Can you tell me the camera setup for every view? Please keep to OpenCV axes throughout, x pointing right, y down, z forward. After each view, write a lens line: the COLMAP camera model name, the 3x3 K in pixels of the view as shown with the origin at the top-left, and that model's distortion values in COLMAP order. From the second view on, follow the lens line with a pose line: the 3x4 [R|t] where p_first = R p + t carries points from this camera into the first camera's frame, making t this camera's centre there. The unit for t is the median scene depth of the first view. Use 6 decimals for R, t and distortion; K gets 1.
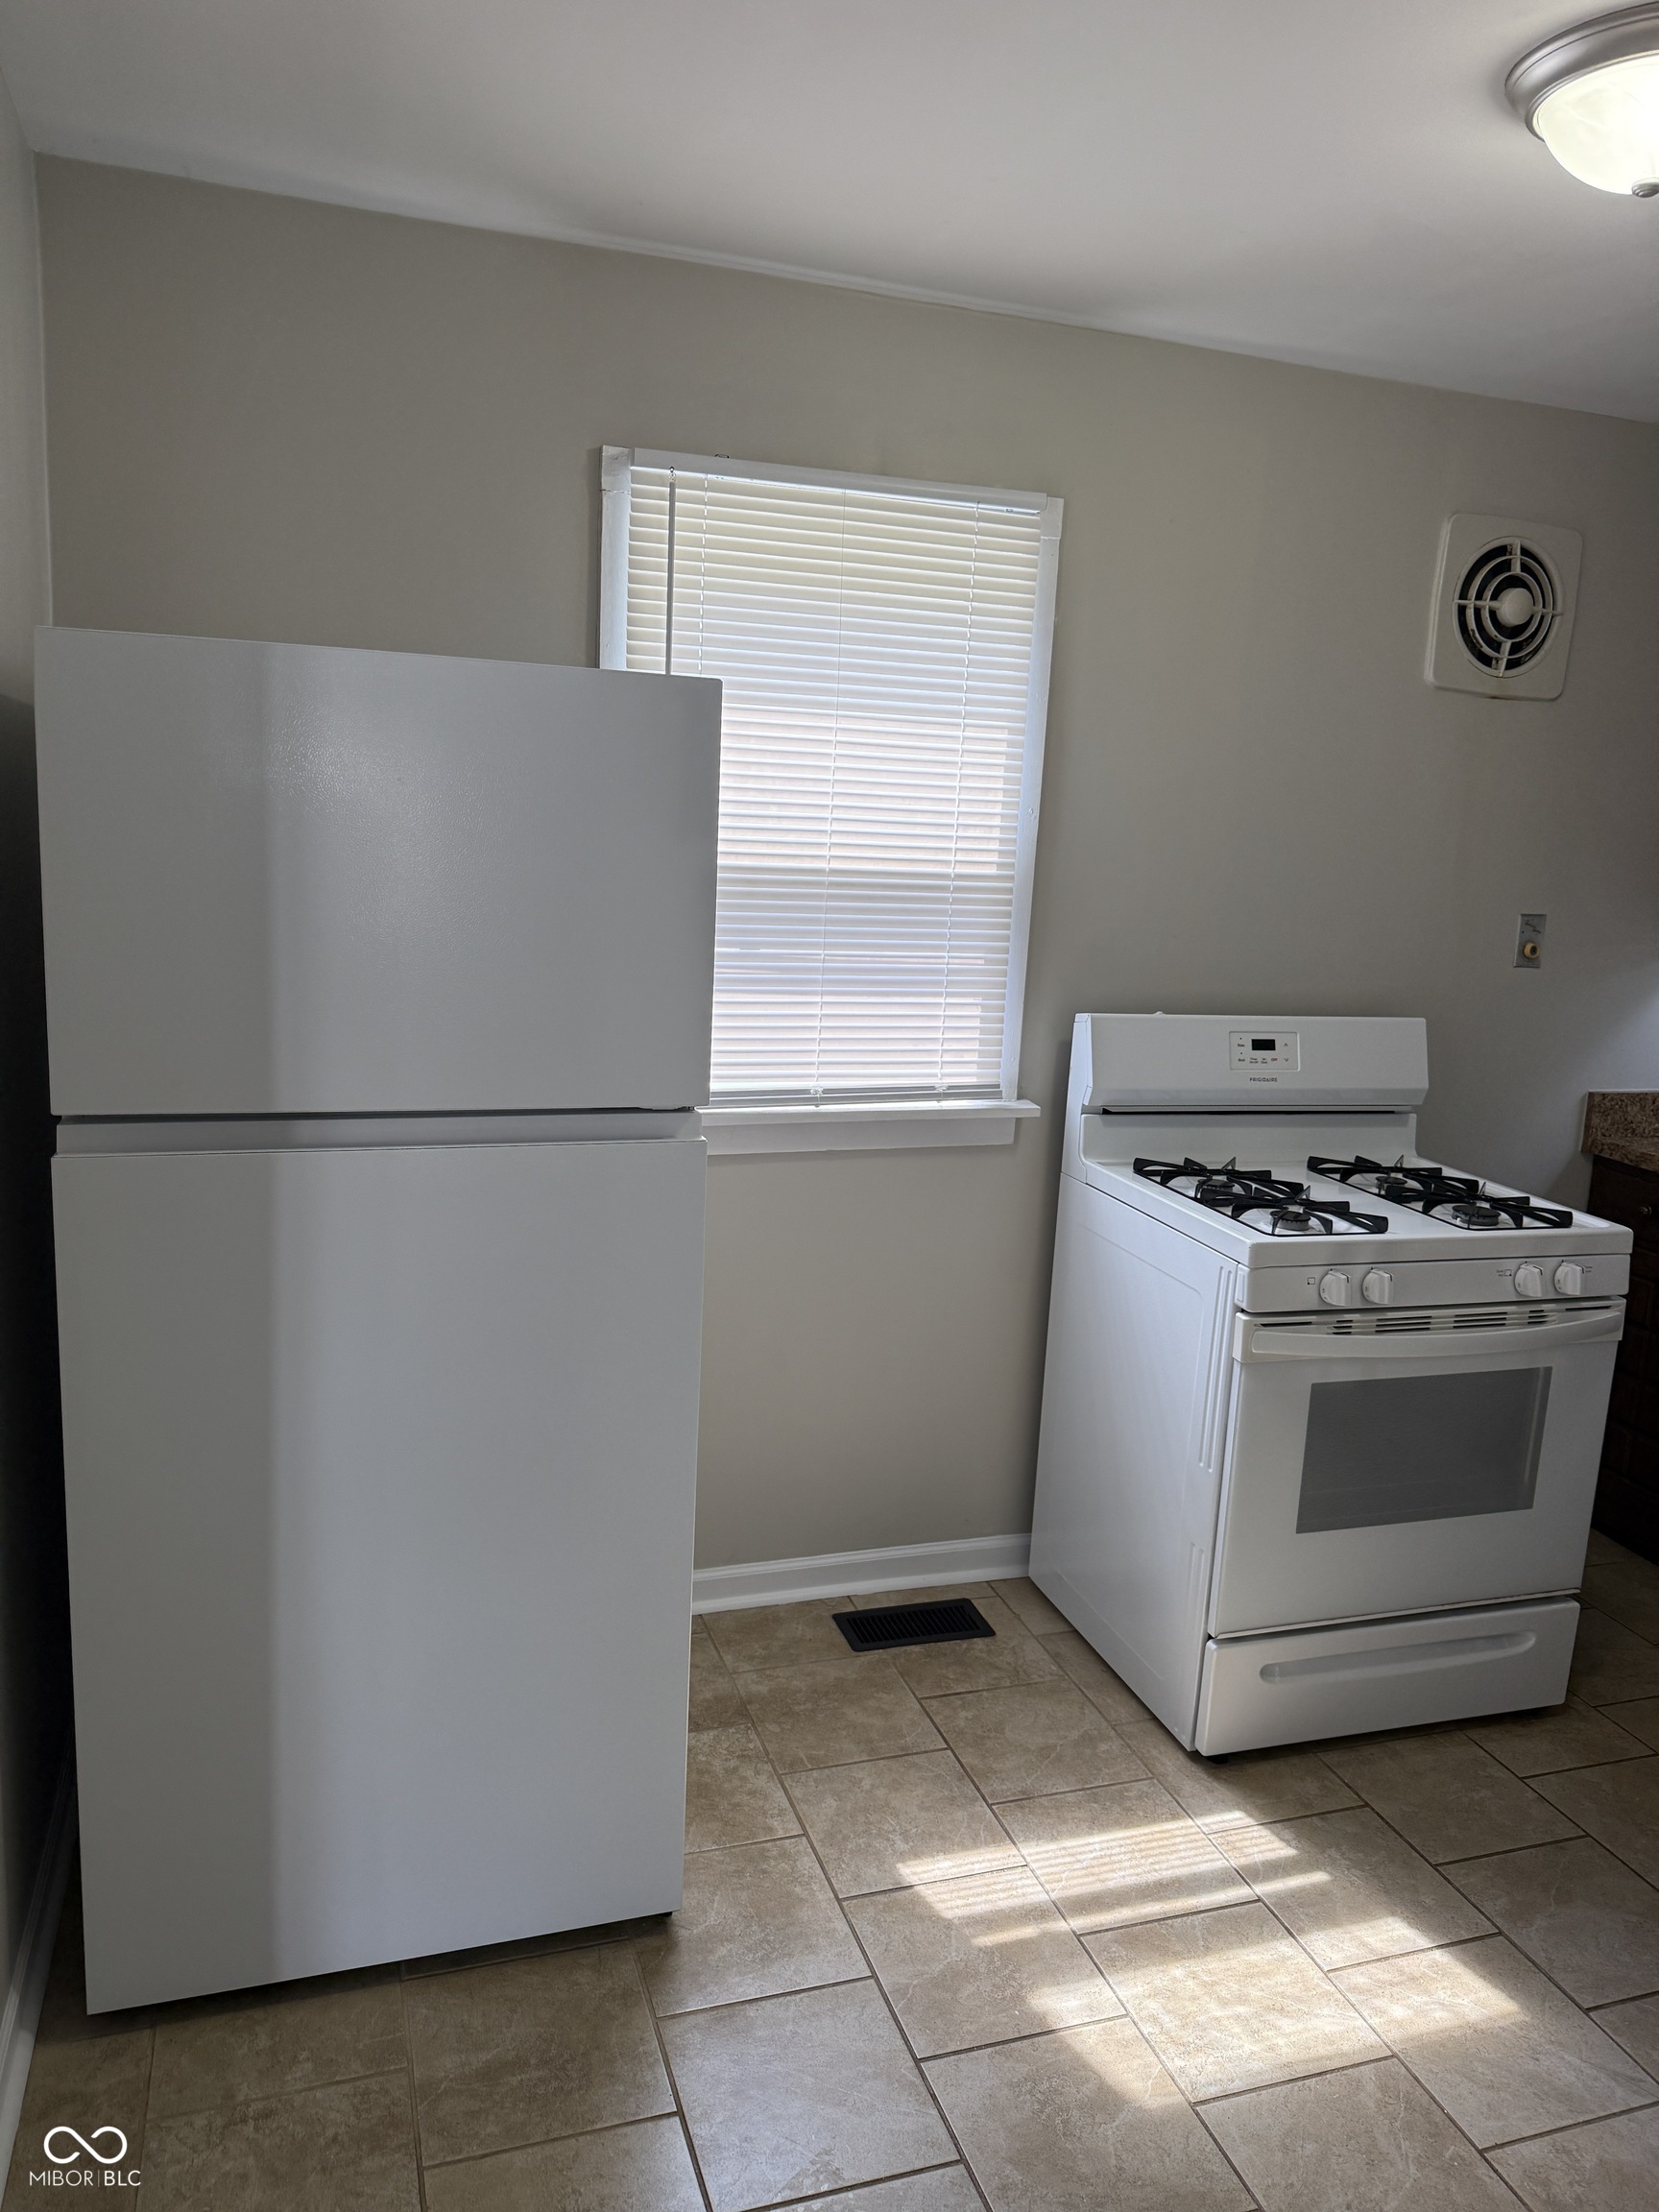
lens RADIAL K [[1547.6, 0, 829.5], [0, 1547.6, 1106.0], [0, 0, 1]] dist [0.025568, -0.001318]
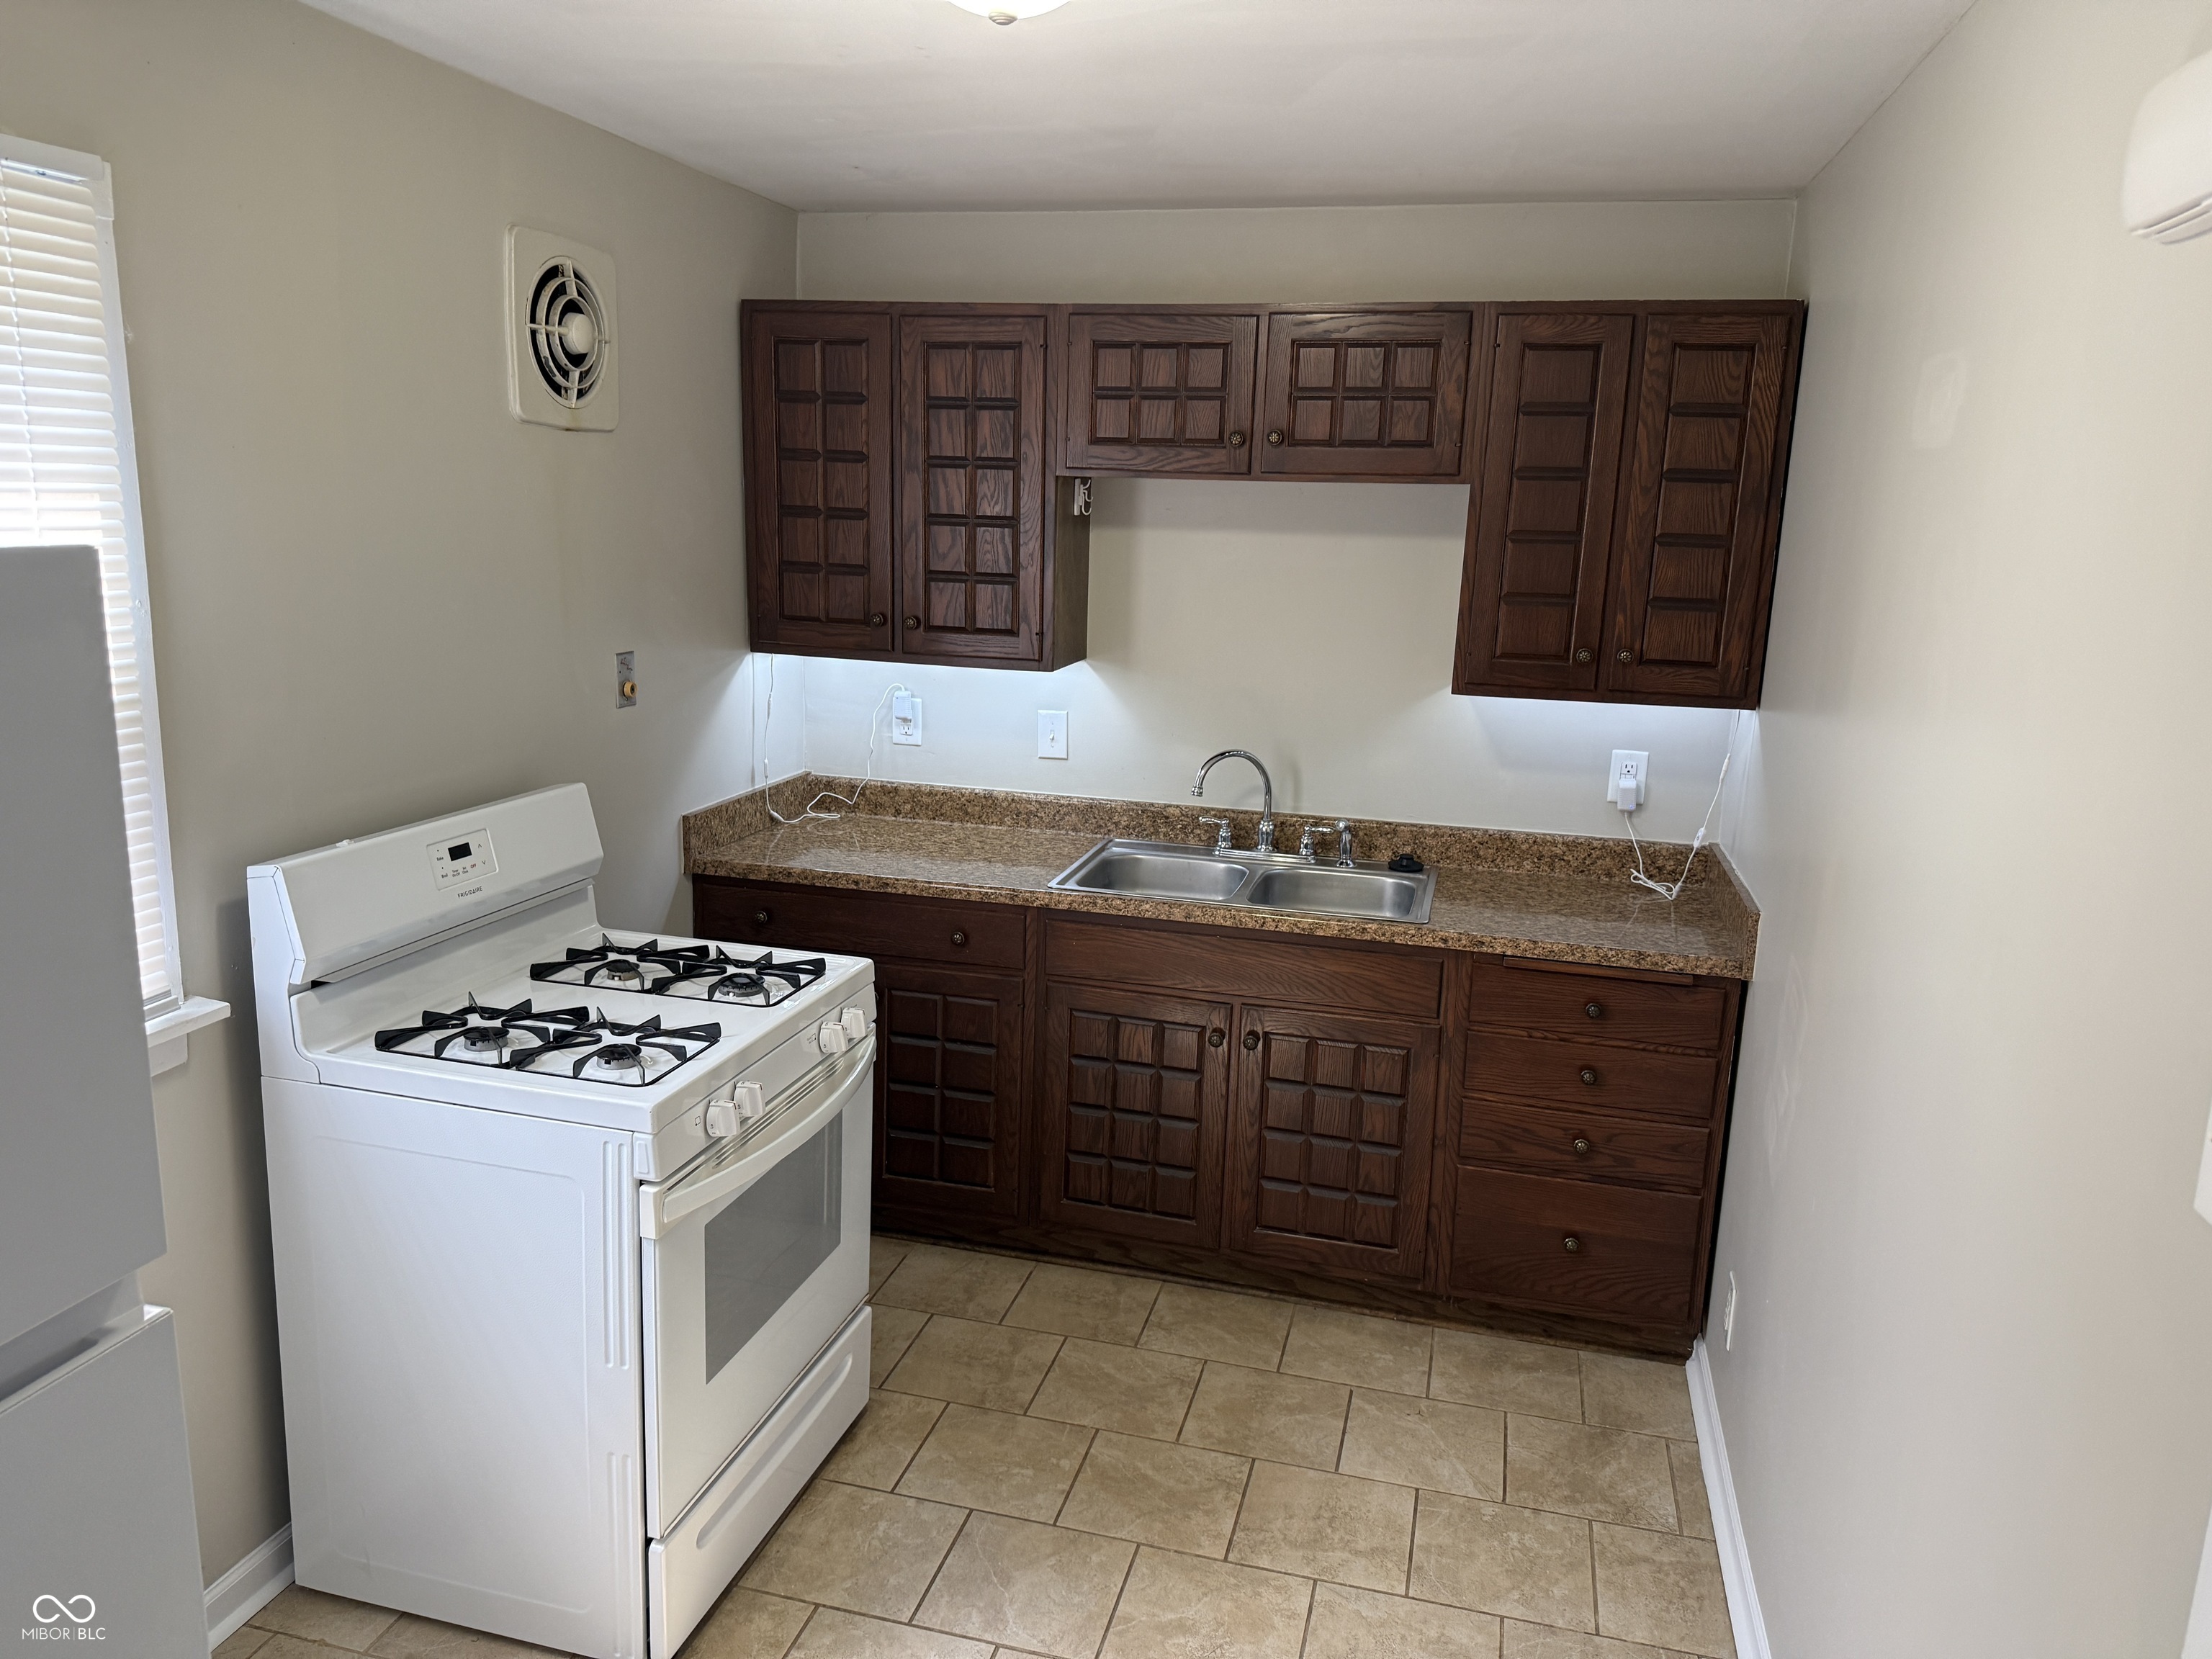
lens RADIAL K [[1560.2, 0, 1106.0], [0, 1560.2, 829.5], [0, 0, 1]] dist [-0.005120, -0.003870]
pose [[0.555703, -0.203563, 0.806075, -0.204576], [0.152339, 0.978077, 0.141979, -0.117456], [-0.817305, 0.043898, 0.574531, 0.224561]]
